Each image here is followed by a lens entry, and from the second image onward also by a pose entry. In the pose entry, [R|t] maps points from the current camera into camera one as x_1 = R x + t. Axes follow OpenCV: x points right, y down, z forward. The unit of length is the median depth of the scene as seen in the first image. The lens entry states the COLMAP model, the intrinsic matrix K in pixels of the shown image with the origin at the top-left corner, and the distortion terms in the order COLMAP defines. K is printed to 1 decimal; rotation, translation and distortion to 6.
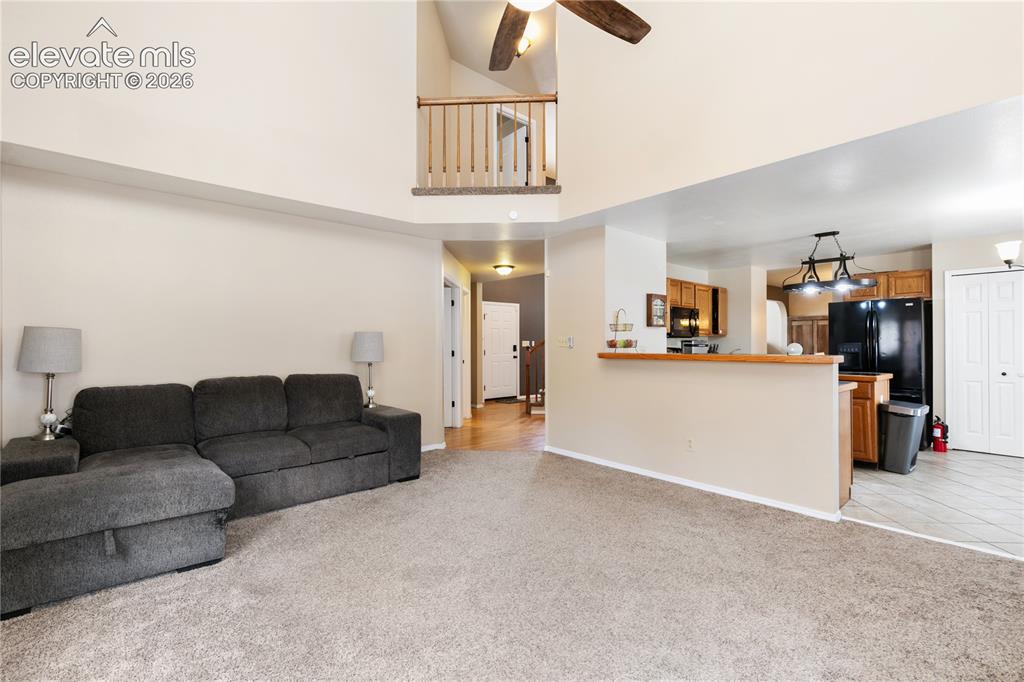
lens RADIAL K [[460.5, 0, 515.8], [0, 460.5, 343.4], [0, 0, 1]] dist [0.007929, -0.000672]
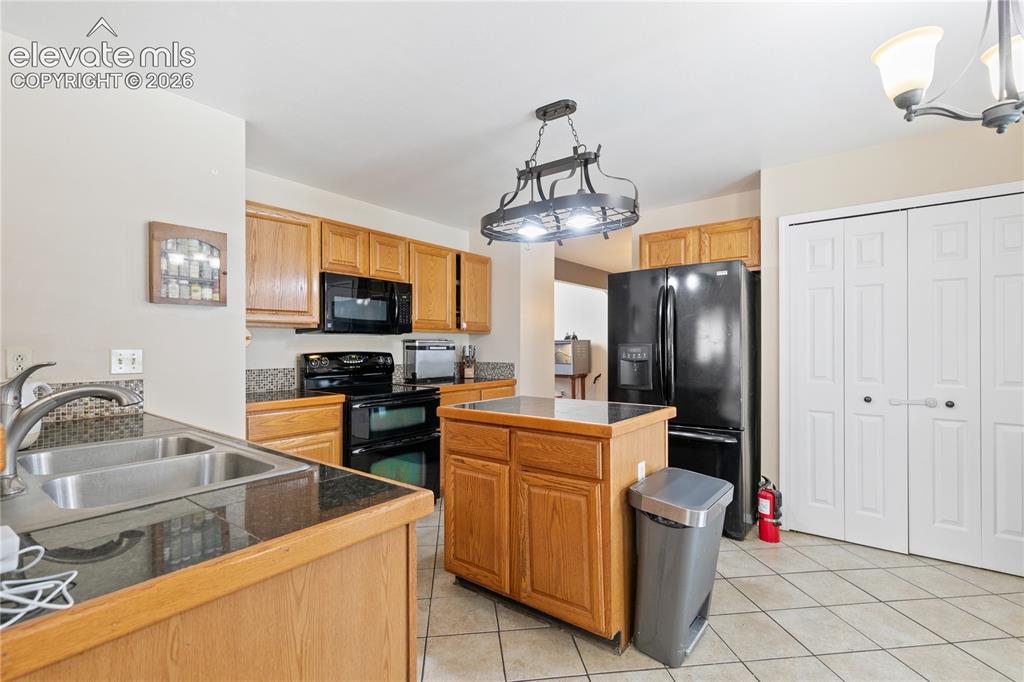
lens RADIAL K [[460.5, 0, 517.7], [0, 460.5, 346.9], [0, 0, 1]] dist [0.007929, -0.000672]
pose [[0.981895, 0.000206, 0.189428, 0.516983], [-0.000708, 0.999996, 0.002582, 0.001533], [-0.189427, -0.002670, 0.981891, 0.517284]]
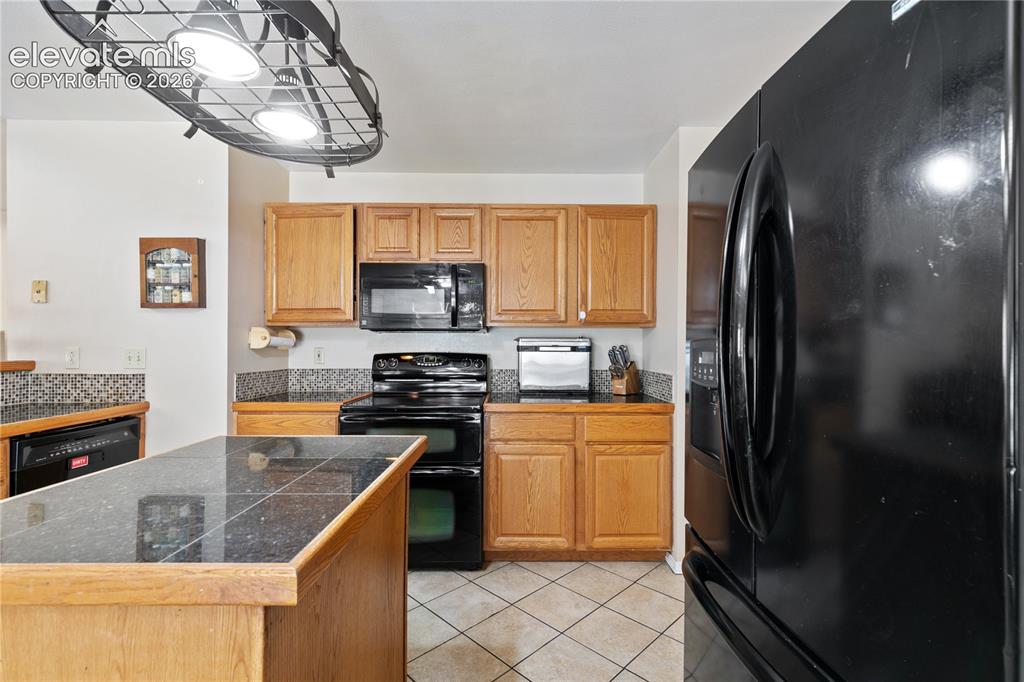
lens RADIAL K [[460.5, 0, 517.7], [0, 460.5, 345.9], [0, 0, 1]] dist [0.007929, -0.000672]
pose [[0.754957, 0.002610, -0.655769, 0.868603], [-0.001277, 0.999996, 0.002510, 0.000838], [0.655773, -0.001058, 0.754957, 0.864099]]
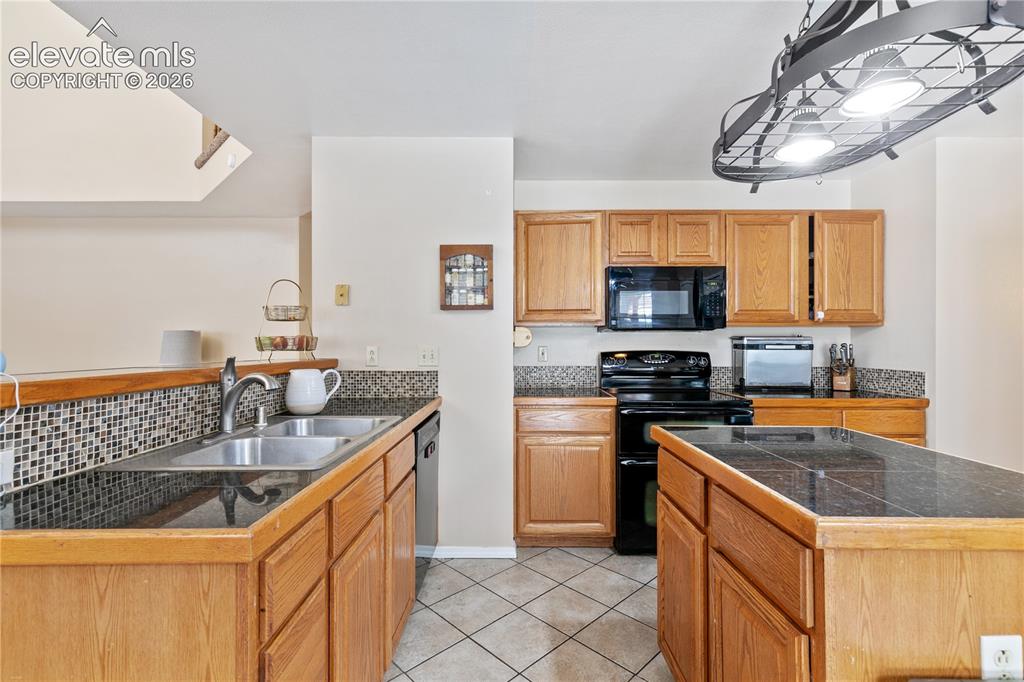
lens RADIAL K [[460.5, 0, 515.4], [0, 460.5, 341.2], [0, 0, 1]] dist [0.007929, -0.000672]
pose [[0.746161, -0.003777, -0.665755, 0.674016], [0.000801, 0.999988, -0.004775, 0.000819], [0.665766, 0.003030, 0.746155, 0.650606]]
